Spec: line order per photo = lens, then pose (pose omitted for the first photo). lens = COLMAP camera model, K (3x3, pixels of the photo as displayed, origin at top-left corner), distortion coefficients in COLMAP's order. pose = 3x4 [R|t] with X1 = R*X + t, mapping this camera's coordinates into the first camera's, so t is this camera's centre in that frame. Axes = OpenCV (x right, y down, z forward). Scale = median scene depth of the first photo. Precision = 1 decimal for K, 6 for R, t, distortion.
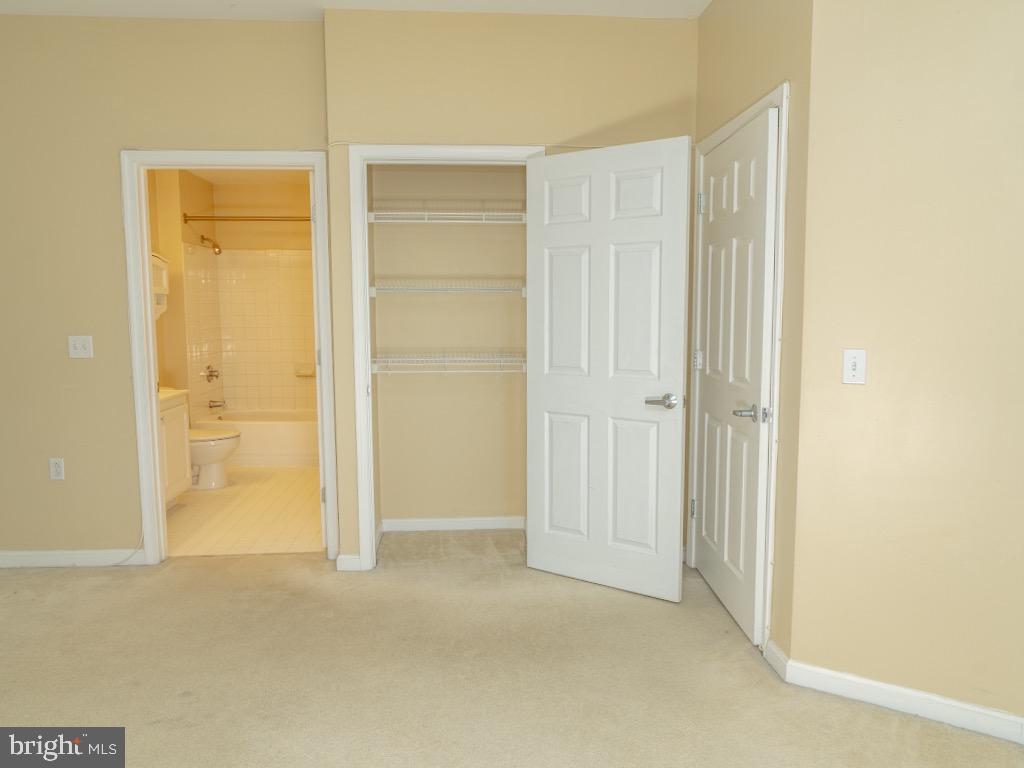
lens RADIAL K [[717.8, 0, 514.5], [0, 717.8, 377.2], [0, 0, 1]] dist [0.000291, 0.003310]
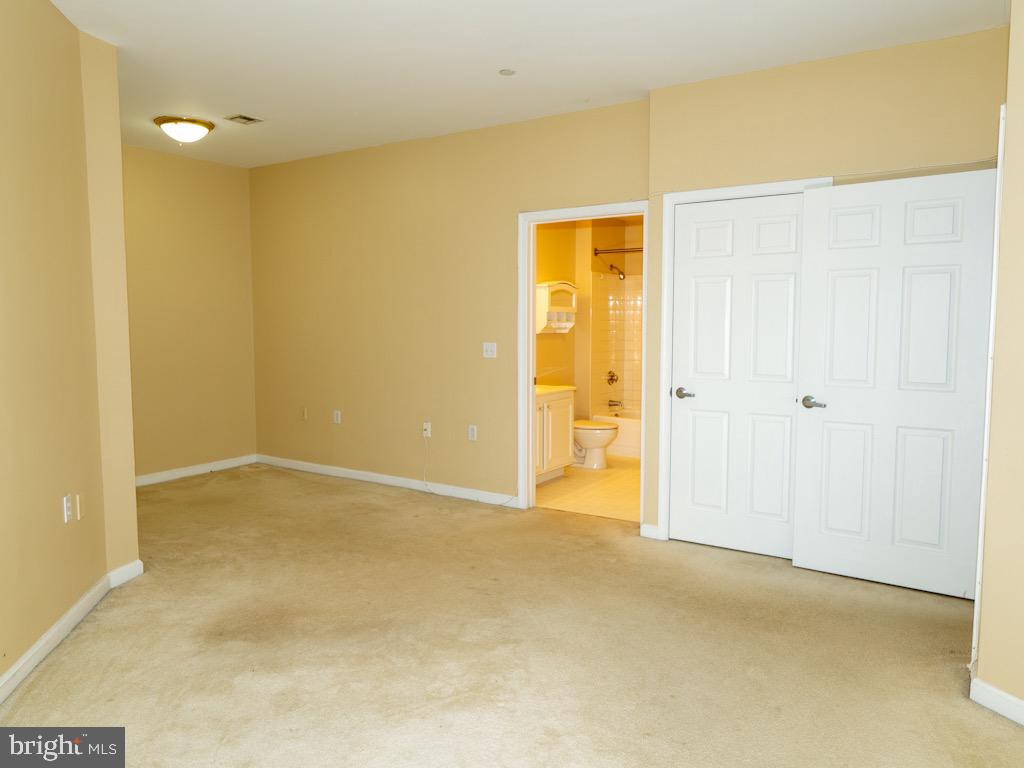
lens RADIAL K [[717.8, 0, 514.5], [0, 717.8, 377.2], [0, 0, 1]] dist [0.000291, 0.003310]
pose [[0.805287, 0.049656, -0.590802, 0.275498], [-0.063214, 0.997997, -0.002283, 0.011811], [0.589505, 0.039185, 0.806814, -0.127844]]
